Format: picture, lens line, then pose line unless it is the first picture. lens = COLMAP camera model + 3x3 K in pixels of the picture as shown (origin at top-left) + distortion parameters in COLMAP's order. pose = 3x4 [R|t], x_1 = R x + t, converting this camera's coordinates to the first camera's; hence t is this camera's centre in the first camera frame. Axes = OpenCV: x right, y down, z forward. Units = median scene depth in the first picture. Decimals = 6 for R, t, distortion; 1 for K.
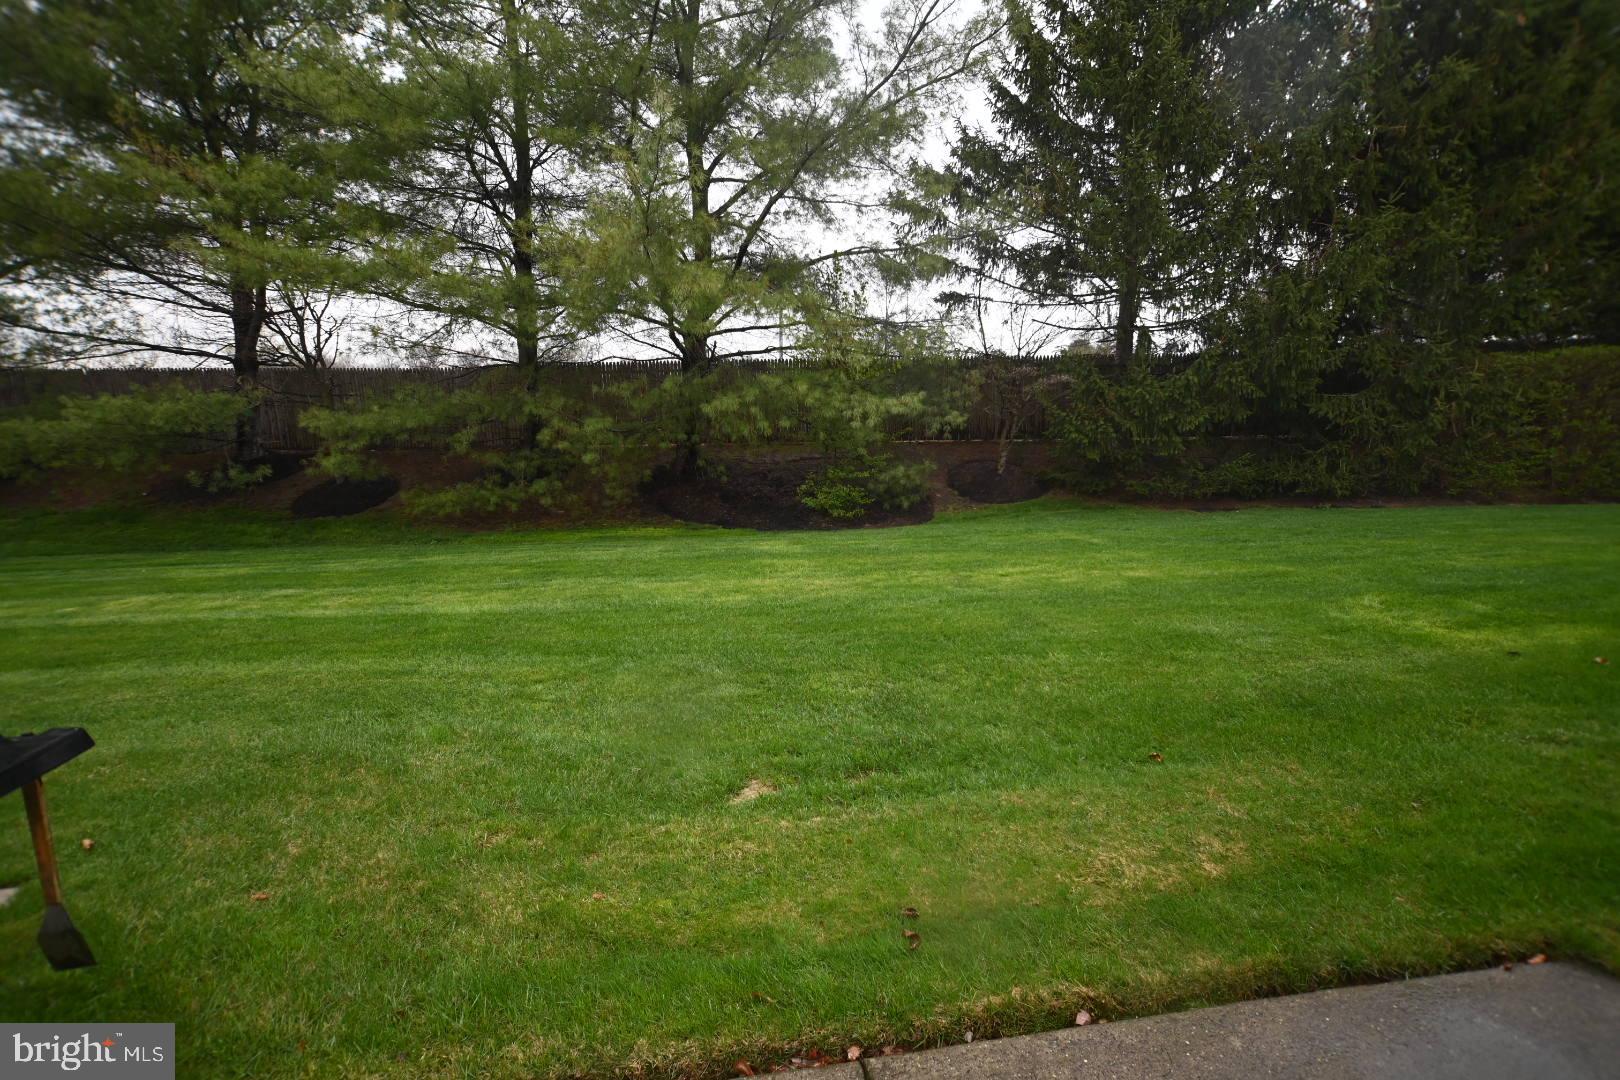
lens RADIAL K [[799.9, 0, 795.8], [0, 799.9, 524.2], [0, 0, 1]] dist [0.000755, 0.010857]
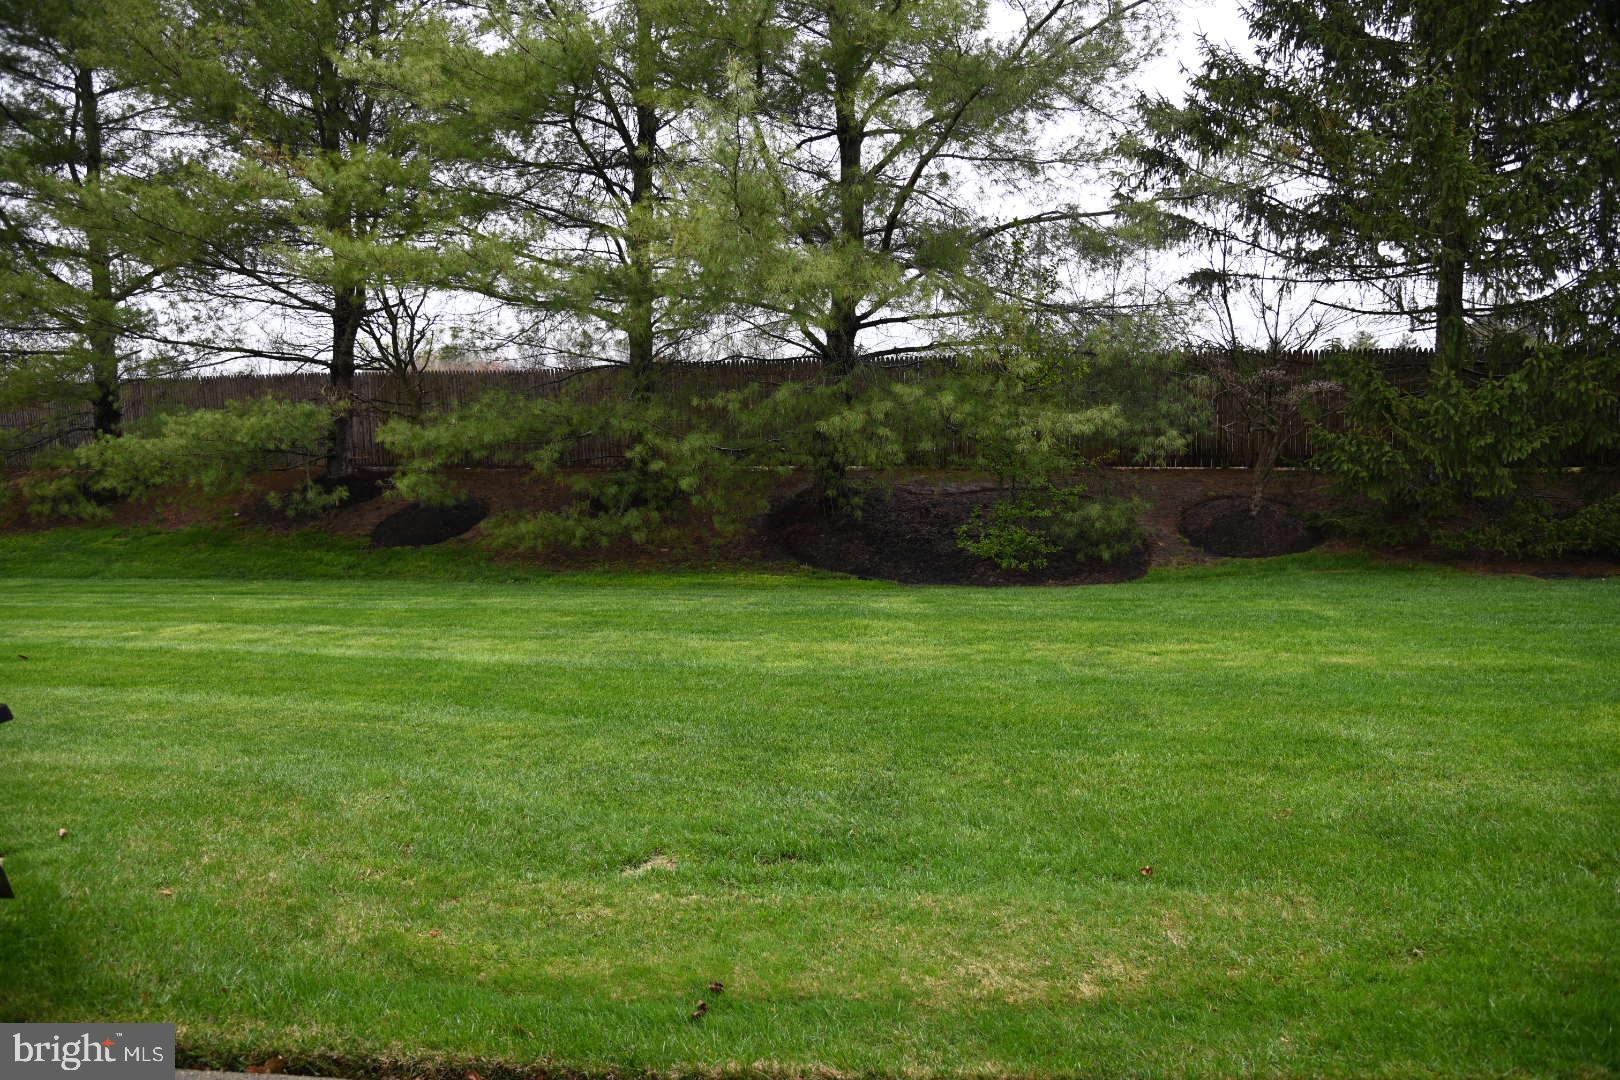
lens RADIAL K [[1127.2, 0, 806.4], [0, 1127.2, 511.9], [0, 0, 1]] dist [-0.093901, 0.048263]
pose [[0.971176, 0.024144, -0.237137, 0.118360], [-0.036962, 0.998077, -0.049753, -0.003097], [0.235479, 0.057084, 0.970201, -0.060735]]
